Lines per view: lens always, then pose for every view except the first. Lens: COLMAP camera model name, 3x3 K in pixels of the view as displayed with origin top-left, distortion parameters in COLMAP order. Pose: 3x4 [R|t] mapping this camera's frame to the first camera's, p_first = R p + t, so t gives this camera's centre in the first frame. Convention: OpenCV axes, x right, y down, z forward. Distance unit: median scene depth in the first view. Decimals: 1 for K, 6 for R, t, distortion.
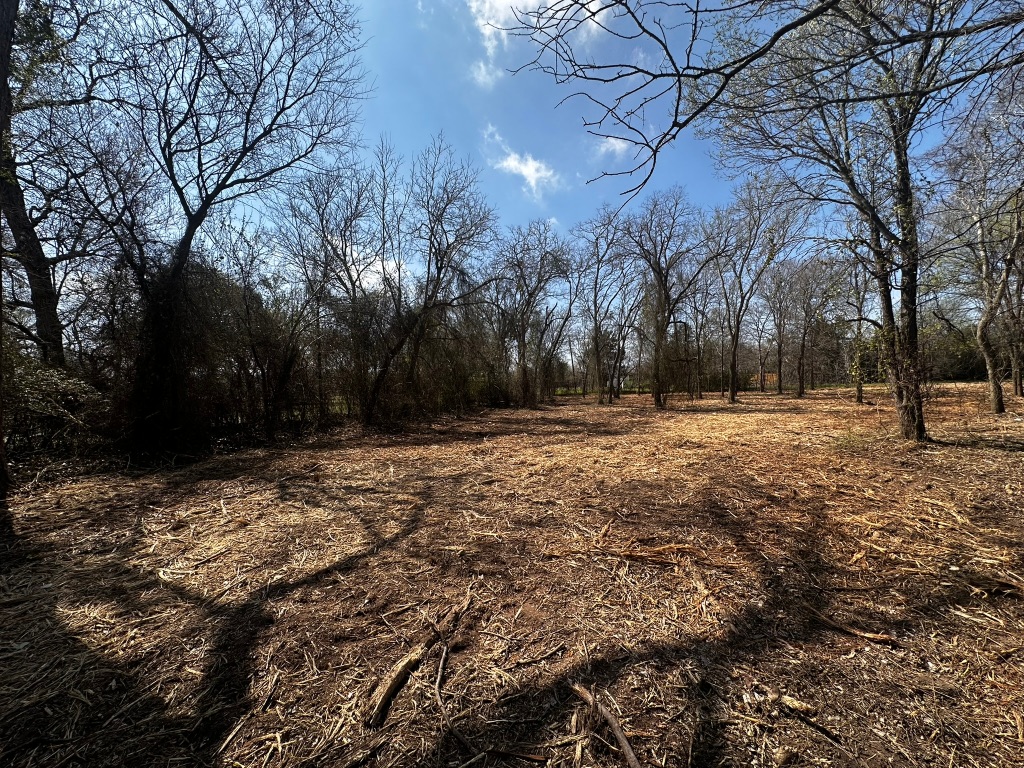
lens RADIAL K [[410.6, 0, 510.5], [0, 410.6, 383.6], [0, 0, 1]] dist [-0.003795, 0.000582]
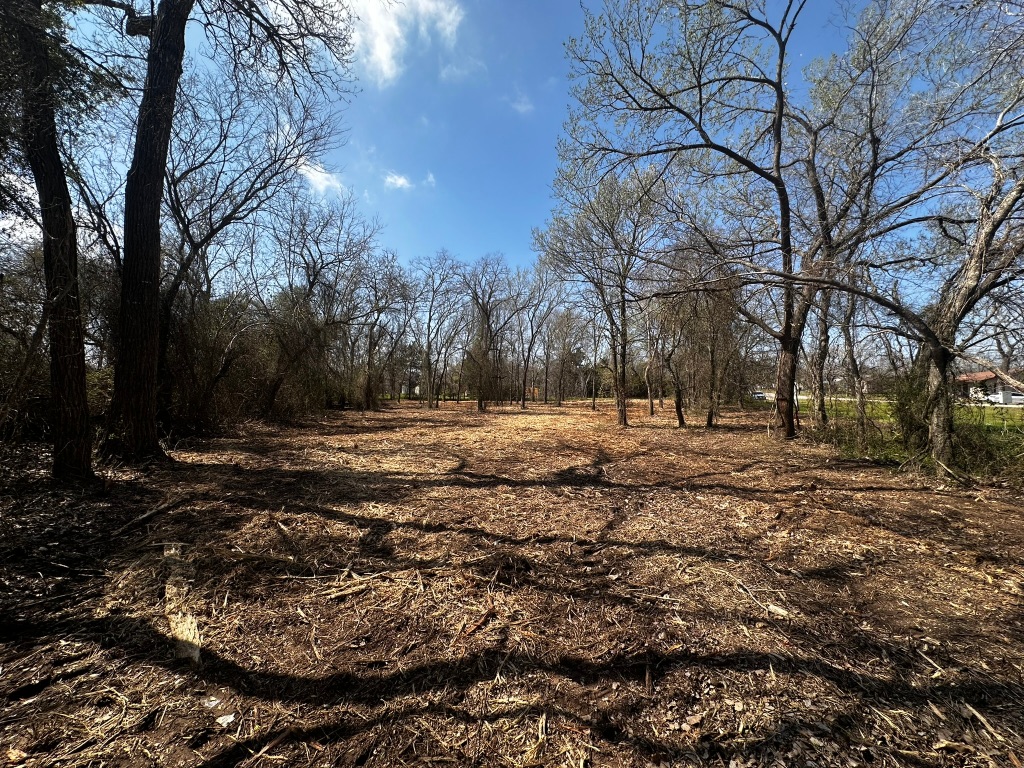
lens RADIAL K [[410.6, 0, 512.2], [0, 410.6, 382.8], [0, 0, 1]] dist [-0.003795, 0.000582]
pose [[0.859262, 0.049409, 0.509143, -0.333255], [-0.040896, 0.998774, -0.027905, -0.001190], [-0.509898, 0.003155, 0.860229, -0.300681]]
